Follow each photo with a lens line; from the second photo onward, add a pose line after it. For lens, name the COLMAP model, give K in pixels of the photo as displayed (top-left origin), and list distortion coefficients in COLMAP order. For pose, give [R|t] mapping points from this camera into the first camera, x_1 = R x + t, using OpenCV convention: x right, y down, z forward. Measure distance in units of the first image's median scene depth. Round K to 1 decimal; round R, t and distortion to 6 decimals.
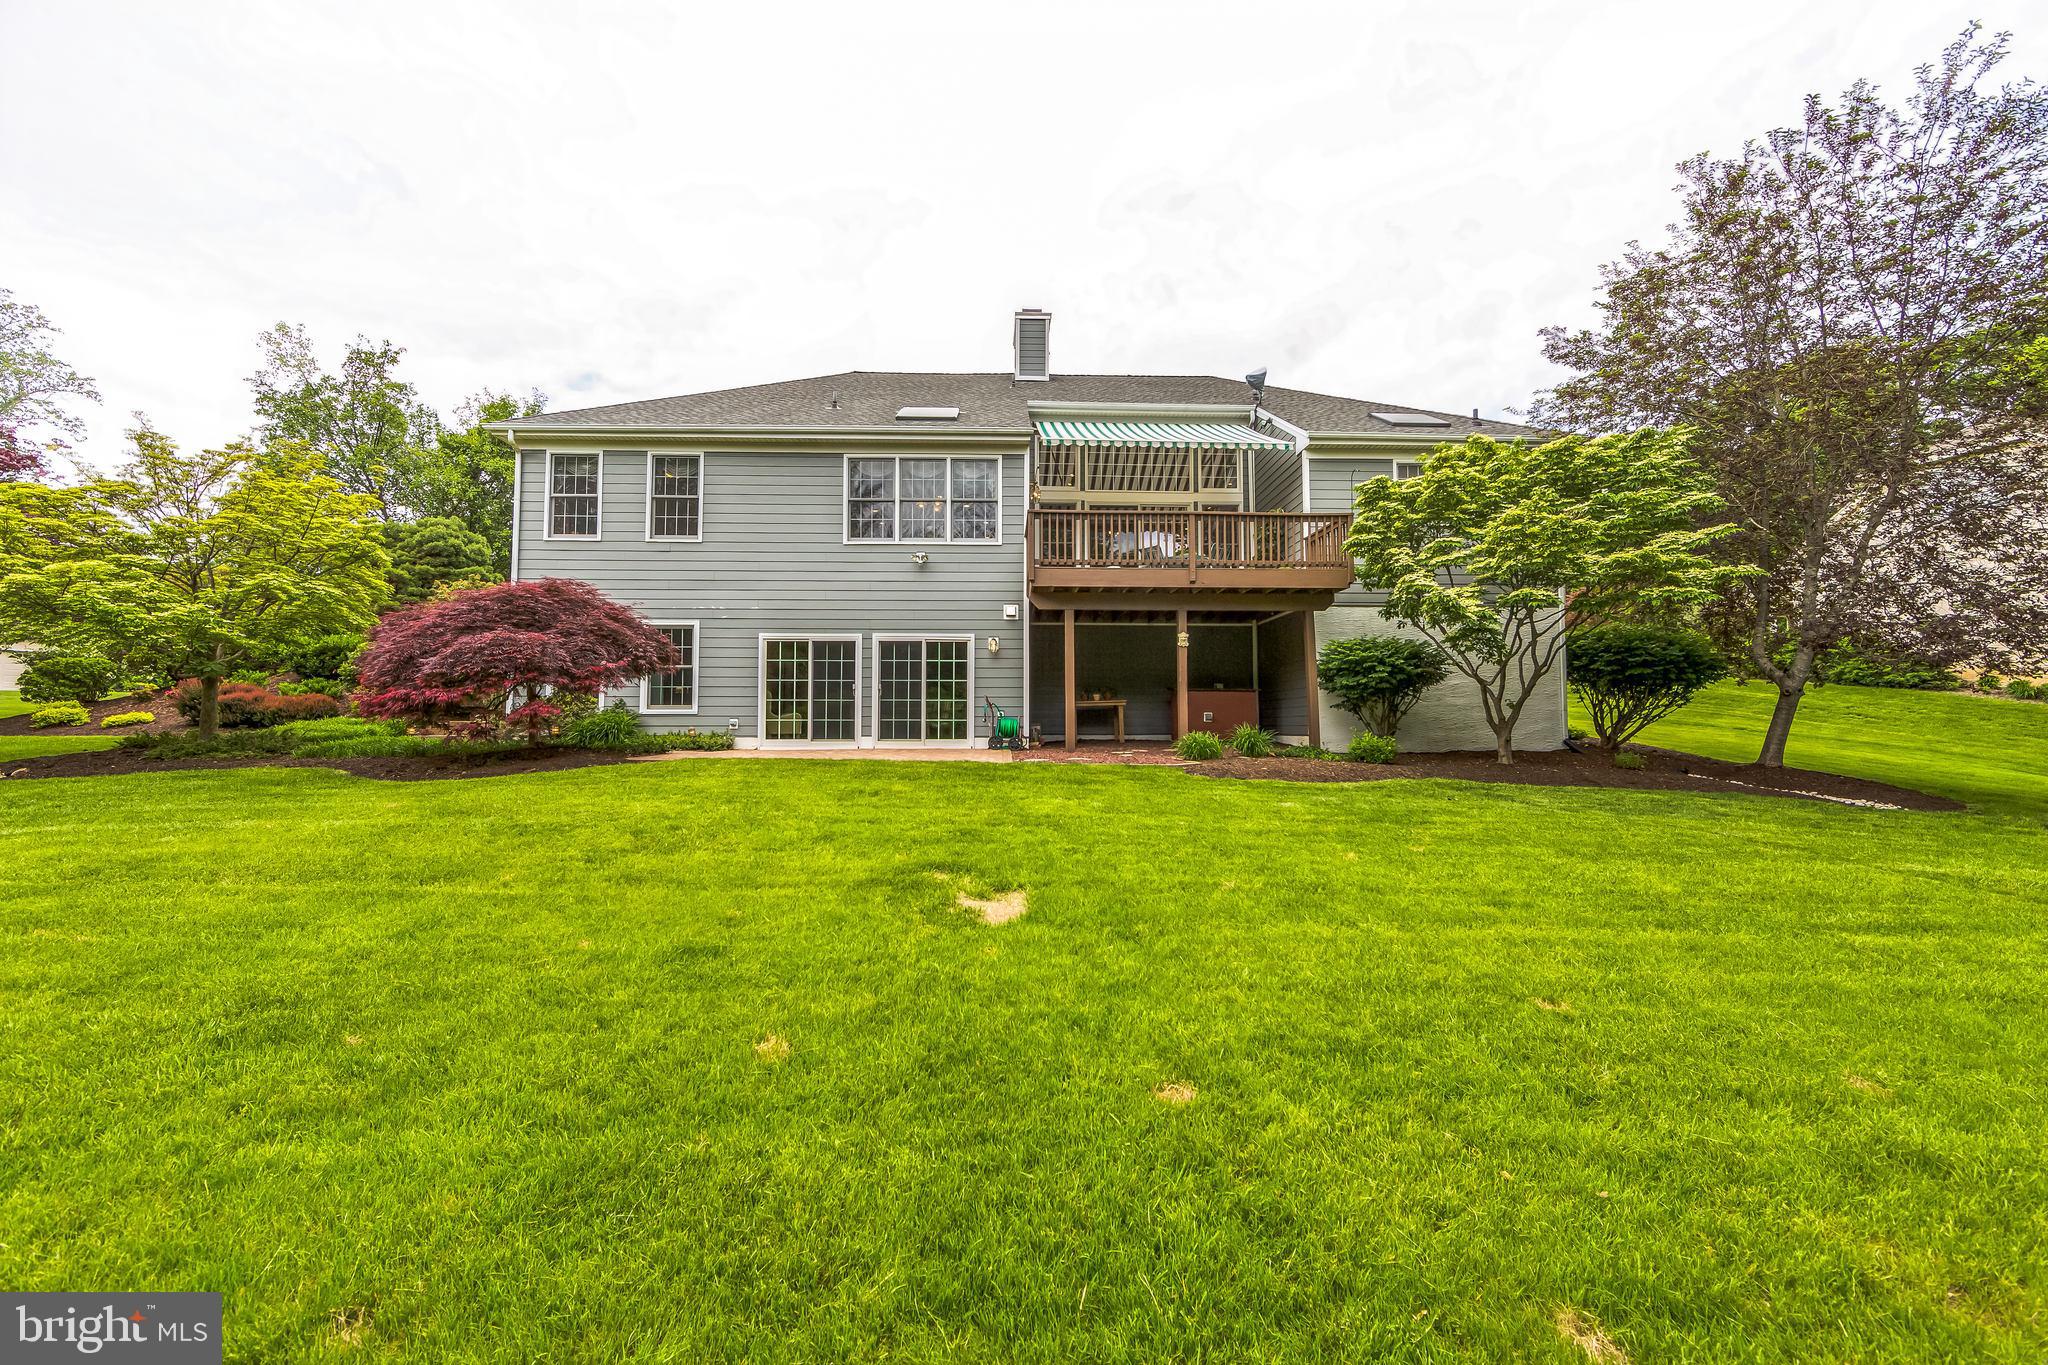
lens RADIAL K [[800.3, 0, 1028.0], [0, 800.3, 694.0], [0, 0, 1]] dist [-0.001823, 0.000213]
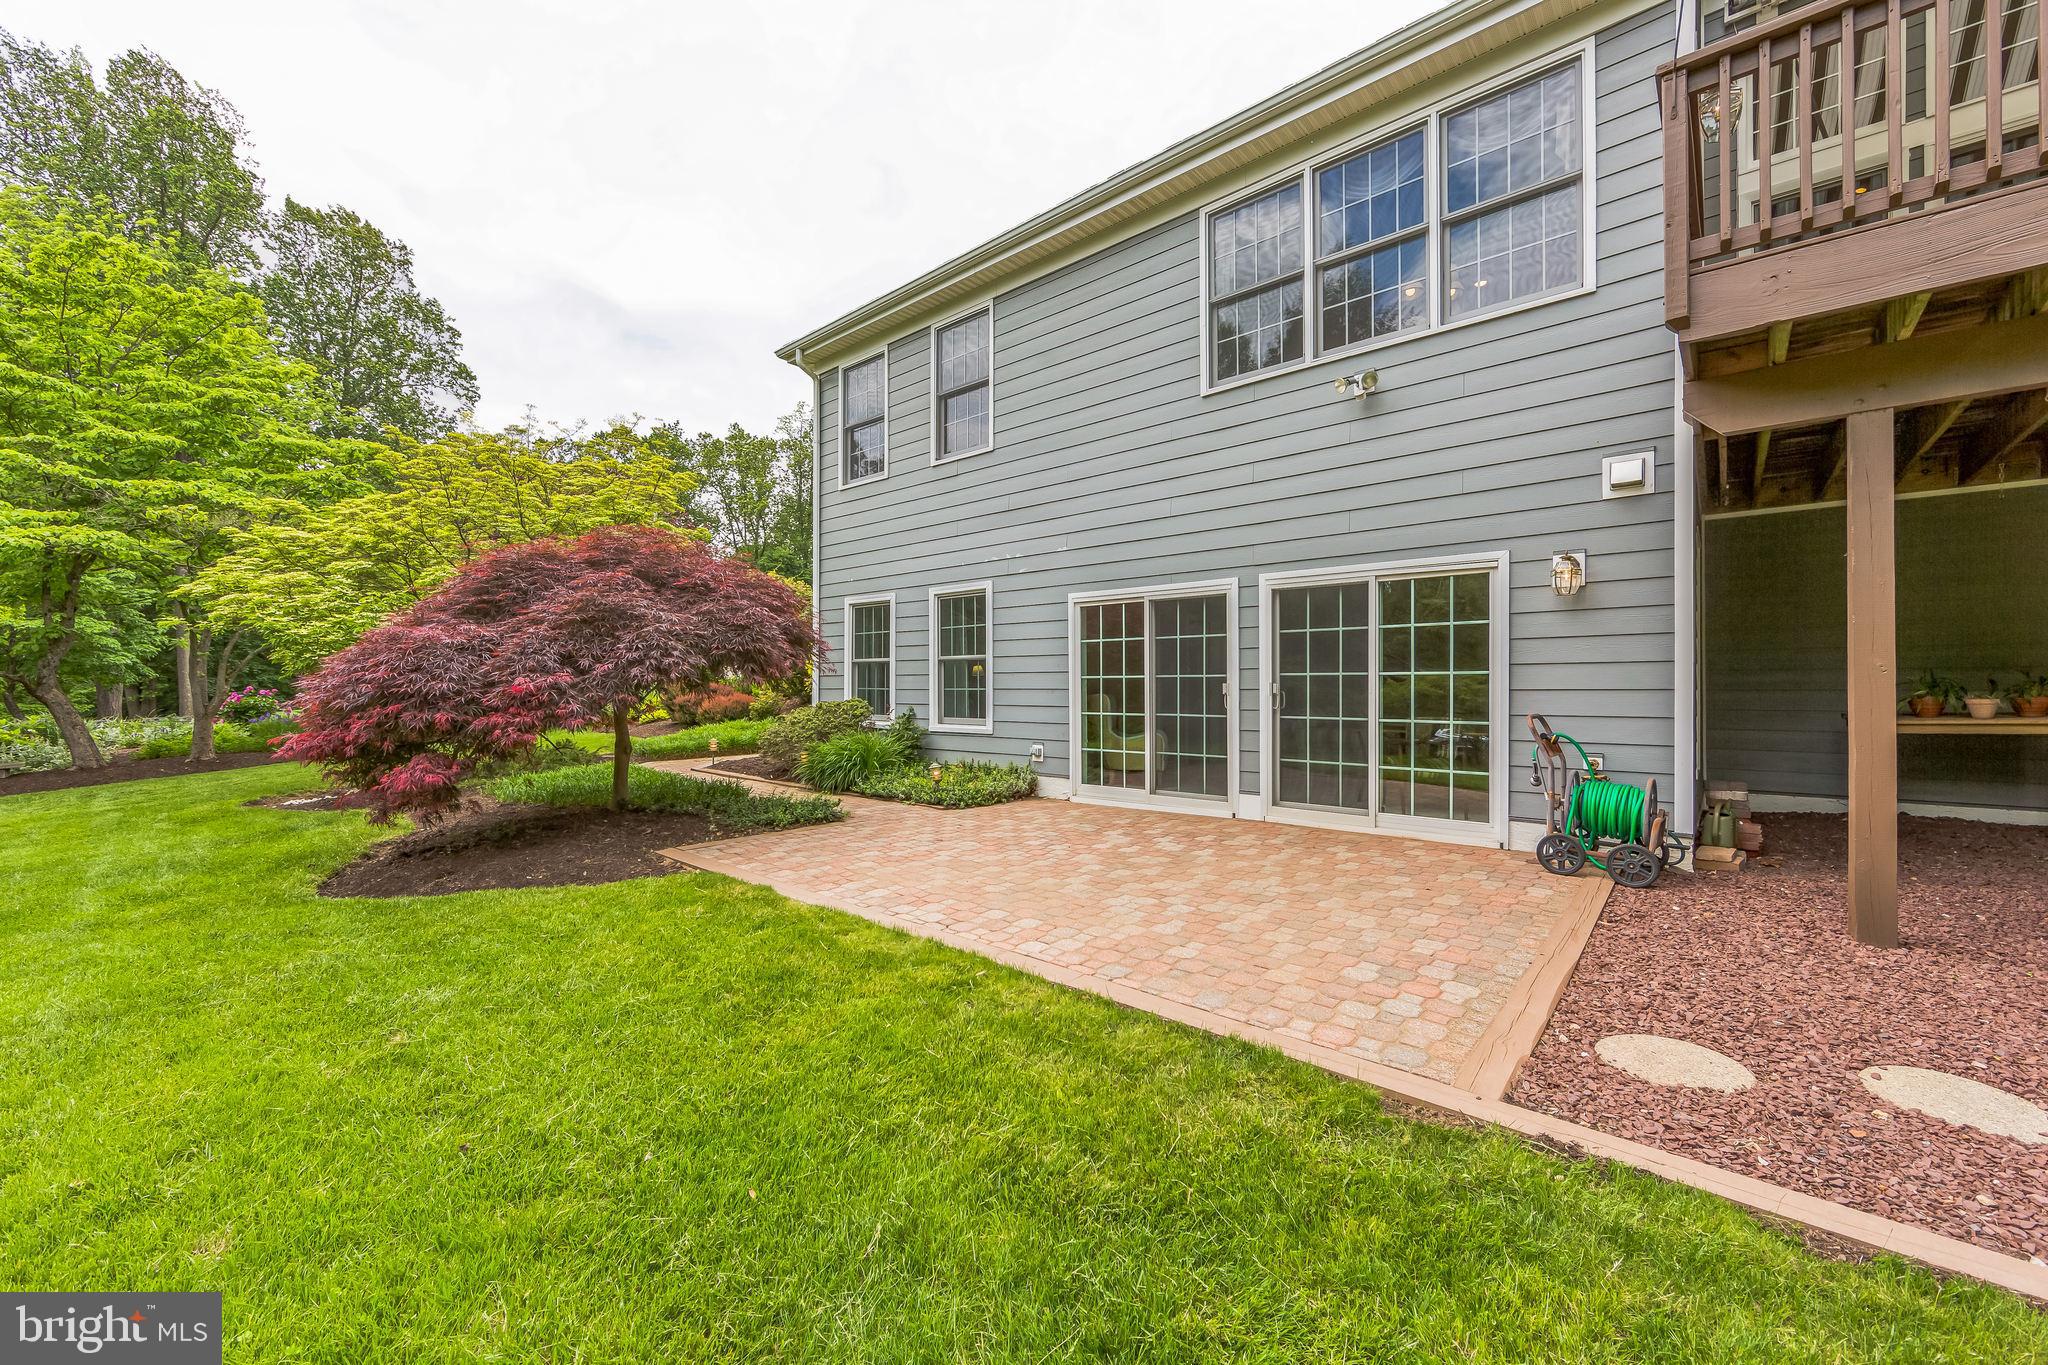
lens RADIAL K [[800.3, 0, 1031.8], [0, 800.3, 691.8], [0, 0, 1]] dist [-0.001823, 0.000213]
pose [[0.736624, 0.002310, -0.676299, 0.023293], [0.031848, 0.998766, 0.038100, -0.029346], [0.675552, -0.049604, 0.735642, 0.564578]]
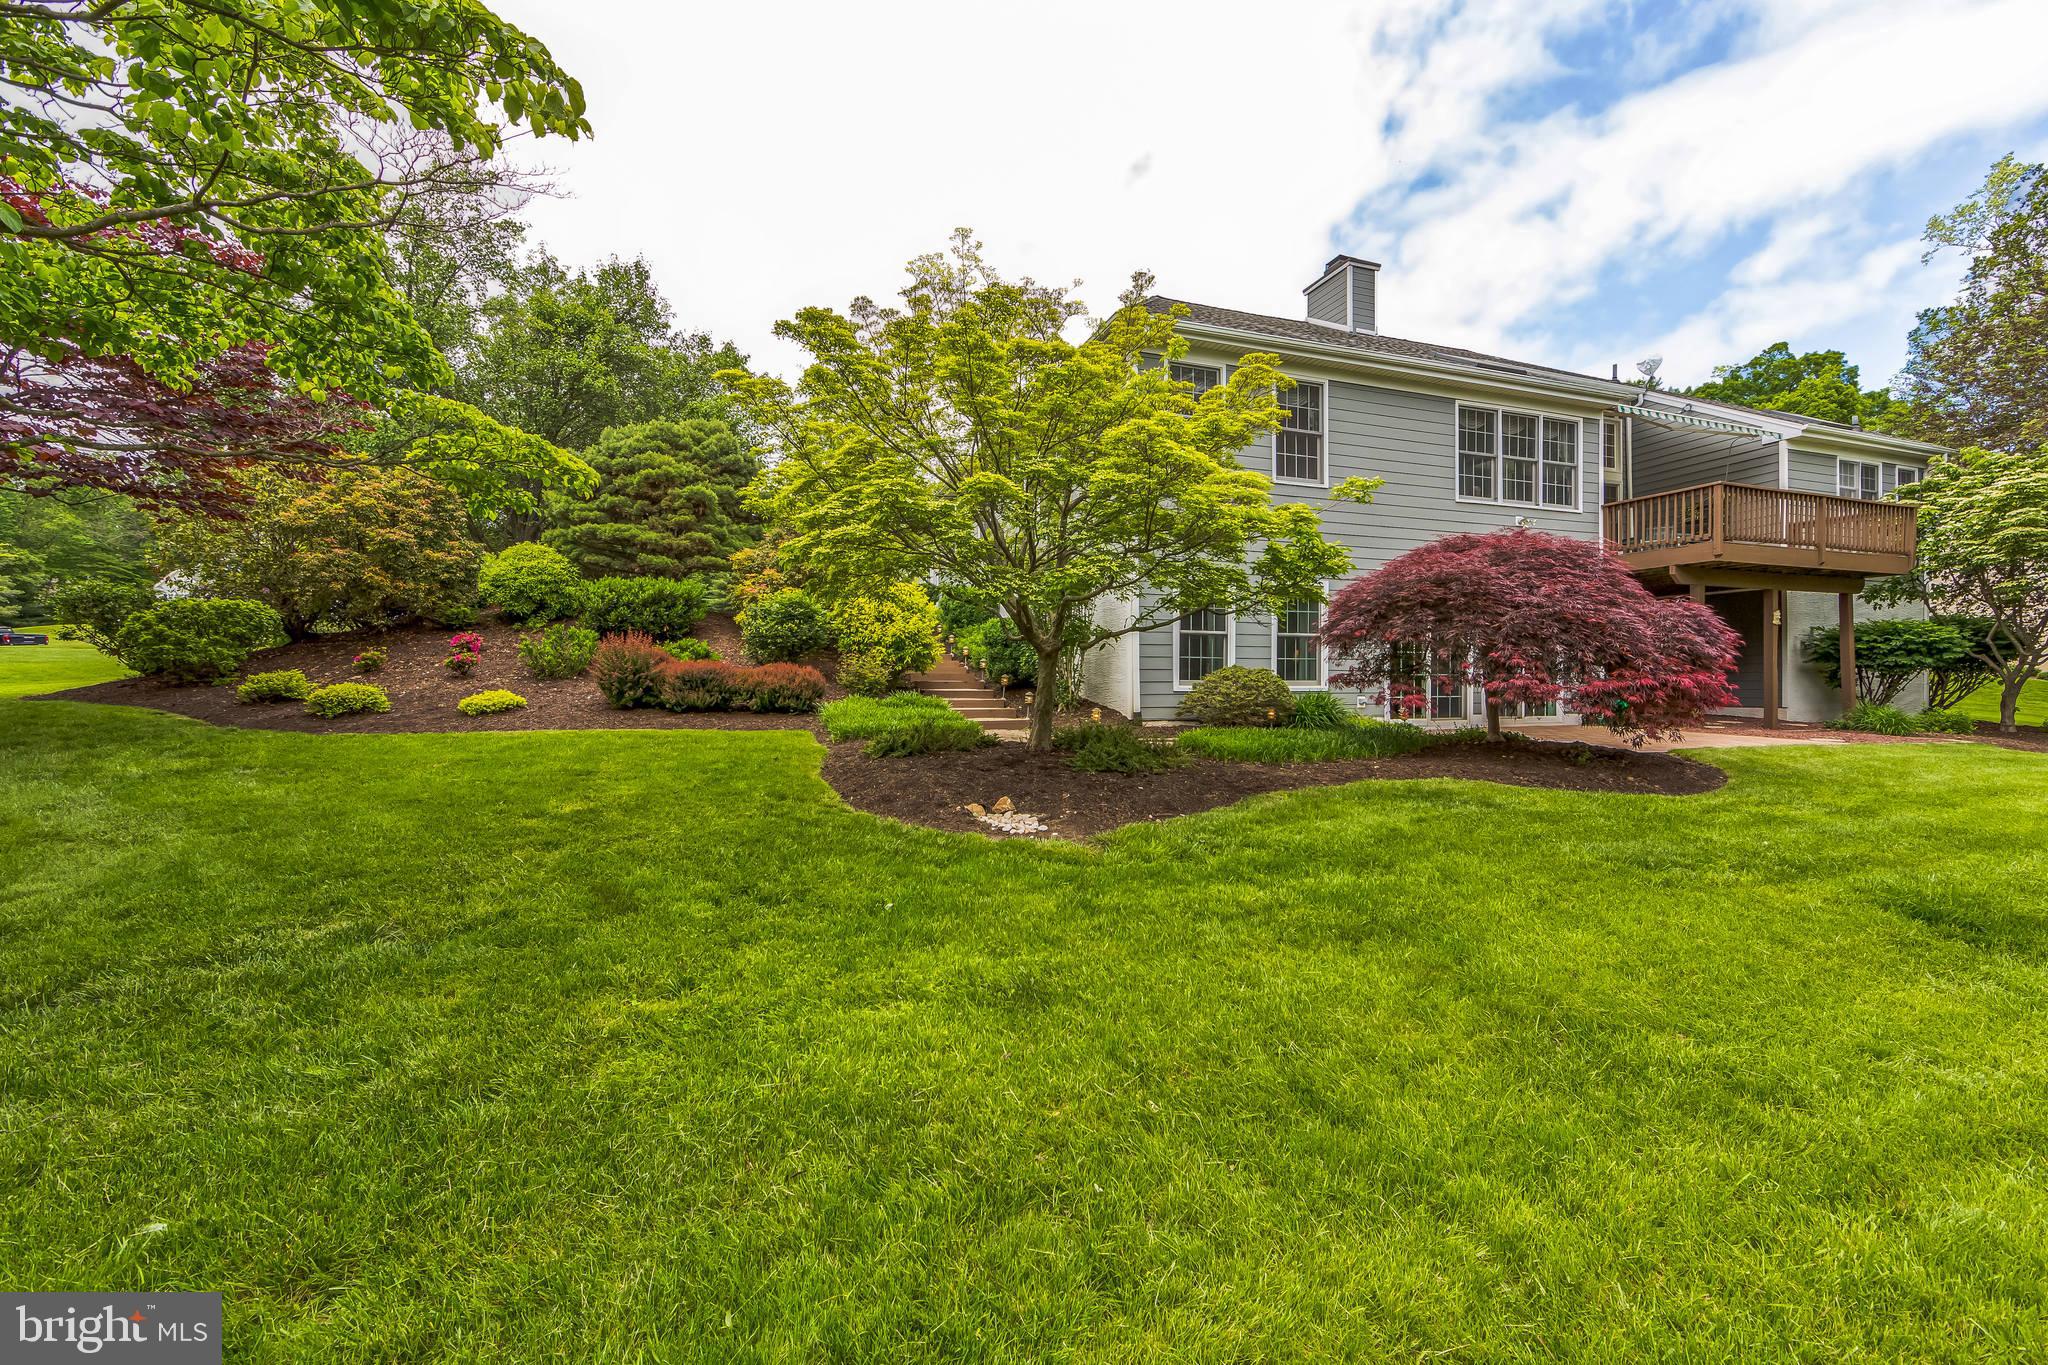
lens RADIAL K [[800.3, 0, 1023.8], [0, 800.3, 679.8], [0, 0, 1]] dist [-0.001823, 0.000213]
pose [[0.964880, 0.009270, 0.262529, -0.936287], [-0.018808, 0.999250, 0.033841, -0.006231], [-0.262019, -0.037590, 0.964330, 0.241463]]
